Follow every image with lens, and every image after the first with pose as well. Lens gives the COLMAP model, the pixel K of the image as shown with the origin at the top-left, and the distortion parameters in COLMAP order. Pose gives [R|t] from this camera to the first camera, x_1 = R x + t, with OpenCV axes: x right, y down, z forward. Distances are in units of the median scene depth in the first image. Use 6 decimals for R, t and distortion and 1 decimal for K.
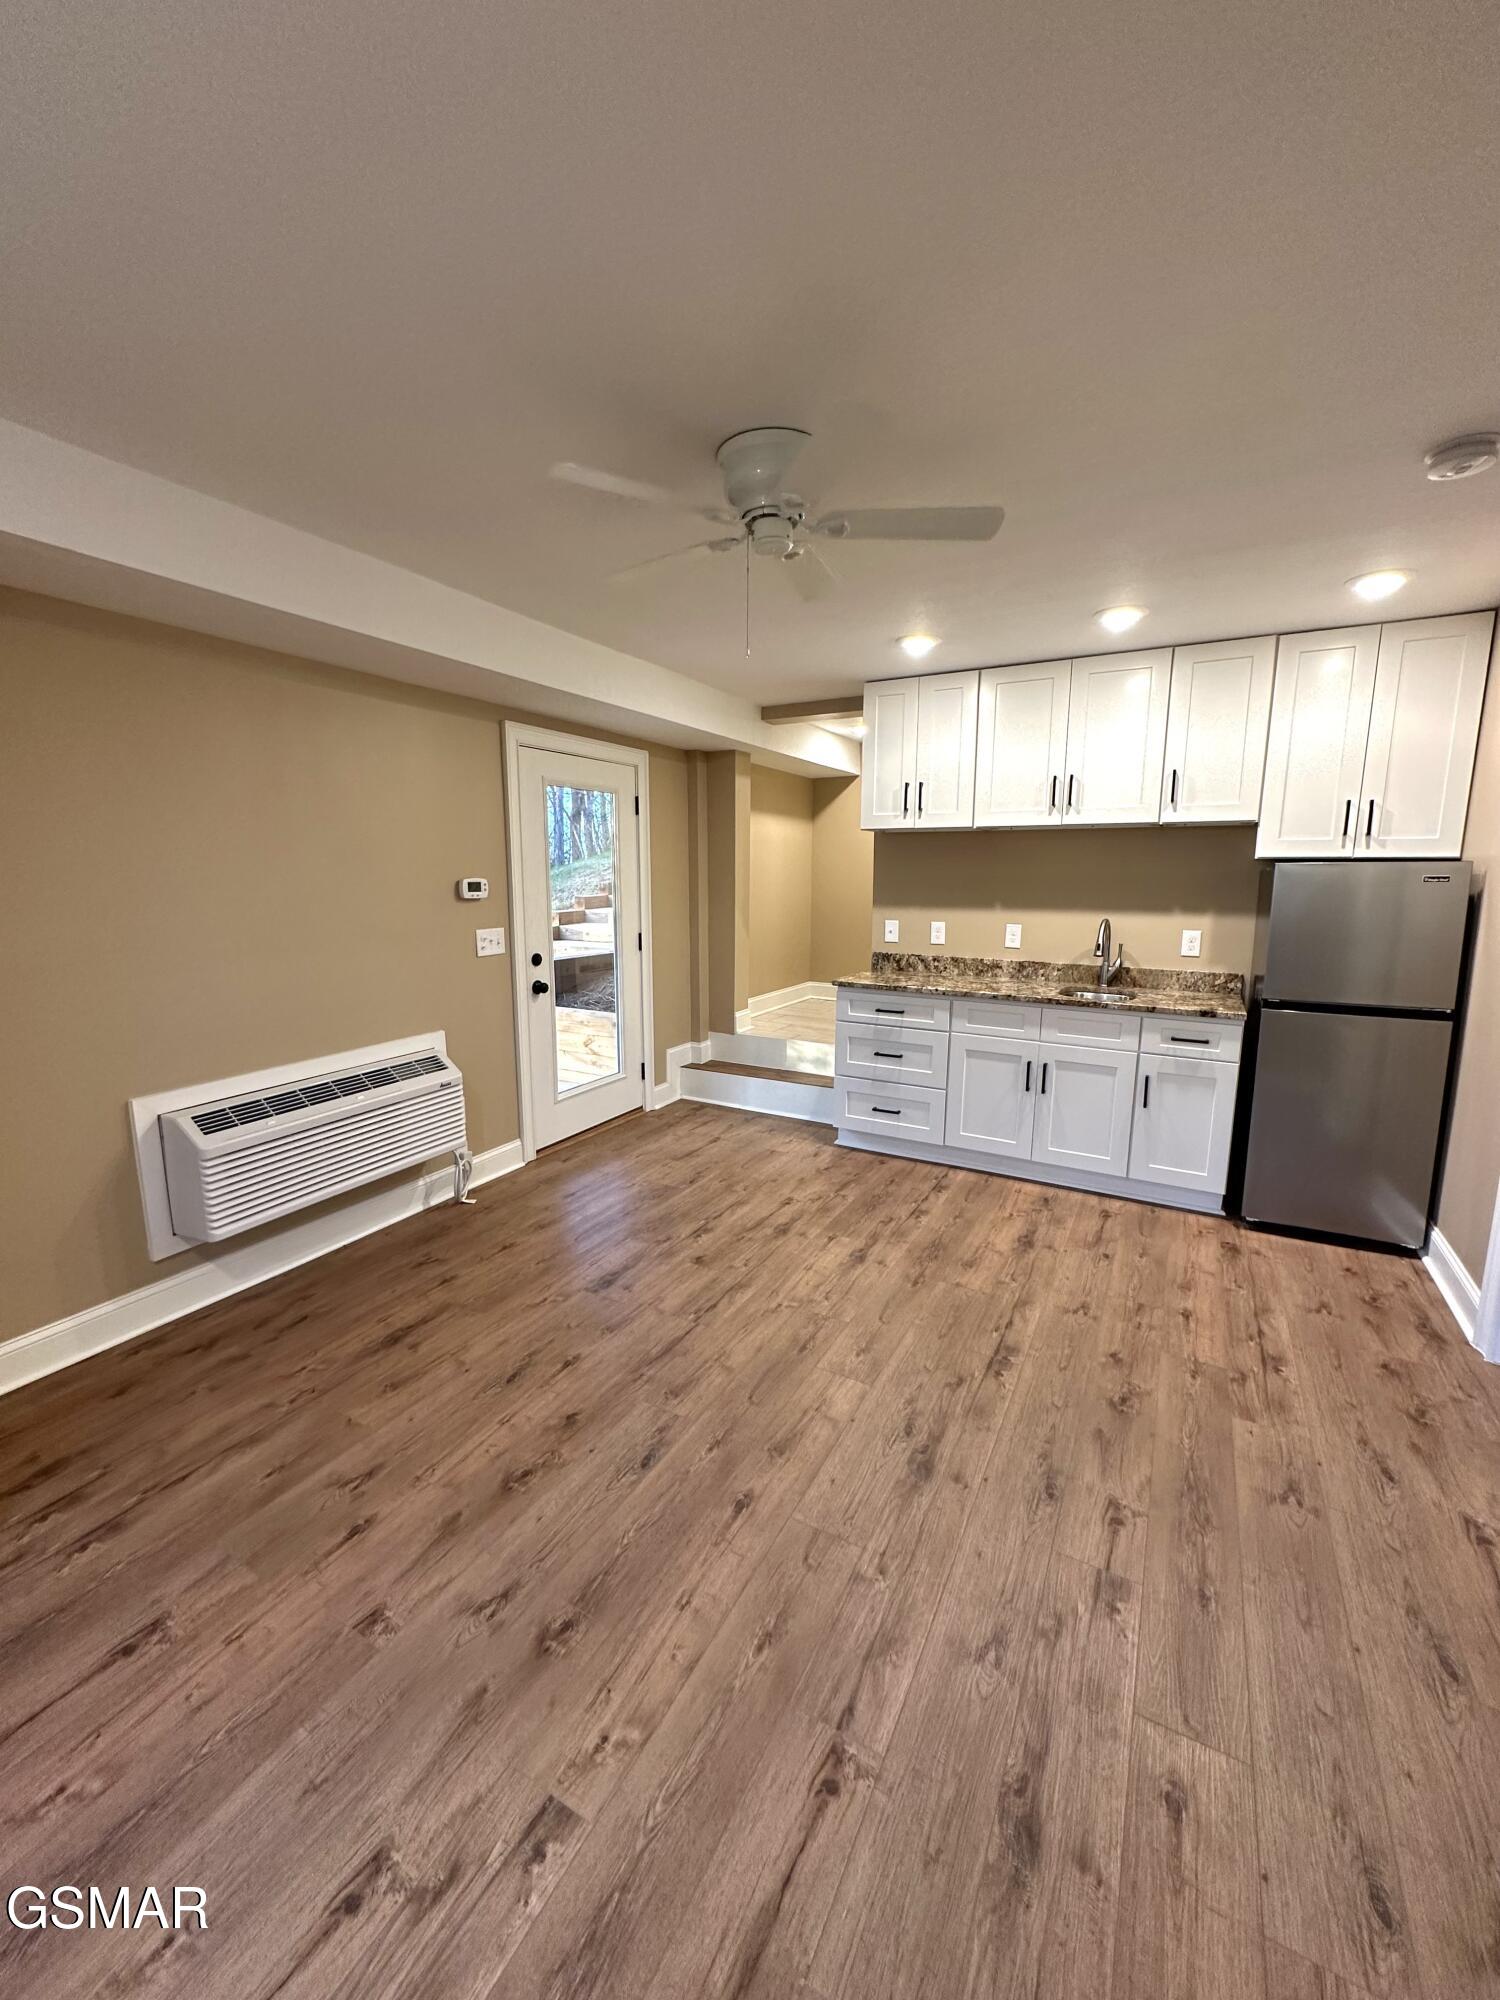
lens RADIAL K [[802.4, 0, 755.6], [0, 802.4, 1004.2], [0, 0, 1]] dist [-0.012852, -0.000521]
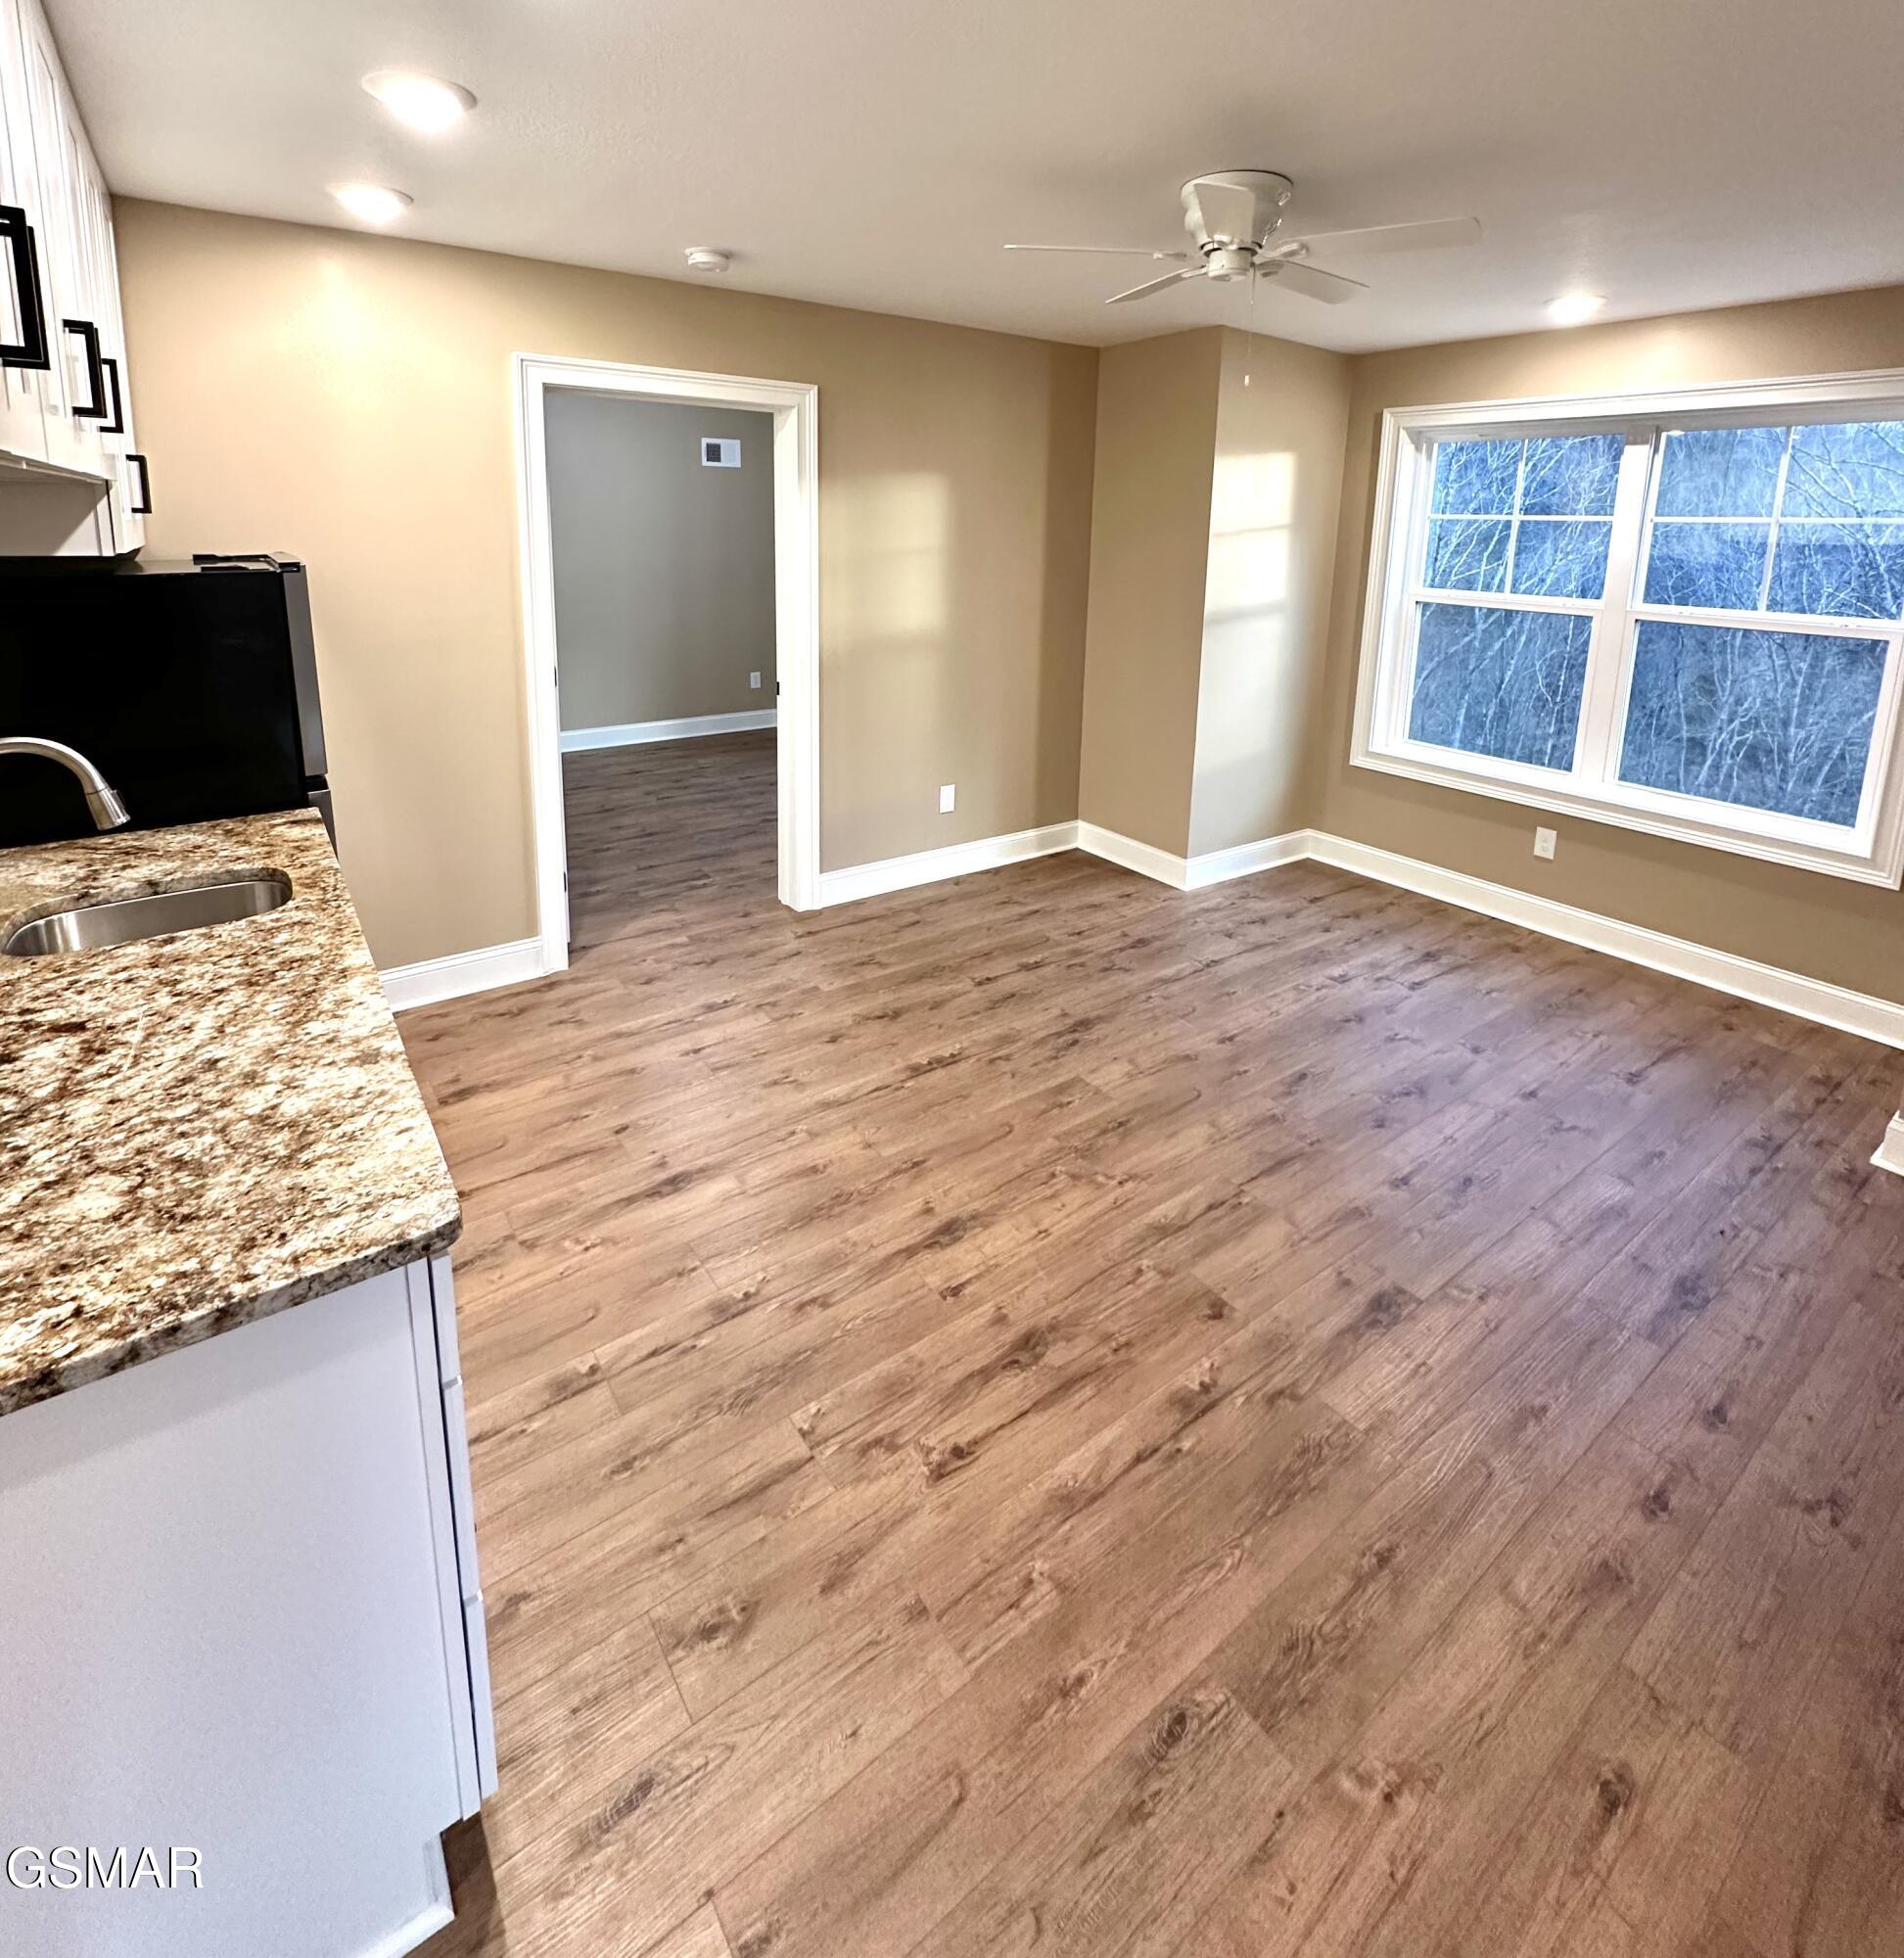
lens RADIAL K [[982.6, 0, 1006.7], [0, 982.6, 987.6], [0, 0, 1]] dist [-0.000949, -0.000134]
pose [[-0.931324, -0.178120, 0.317662, -0.112570], [0.034952, 0.824497, 0.564786, -0.248643], [-0.362511, 0.537102, -0.761648, 1.468653]]
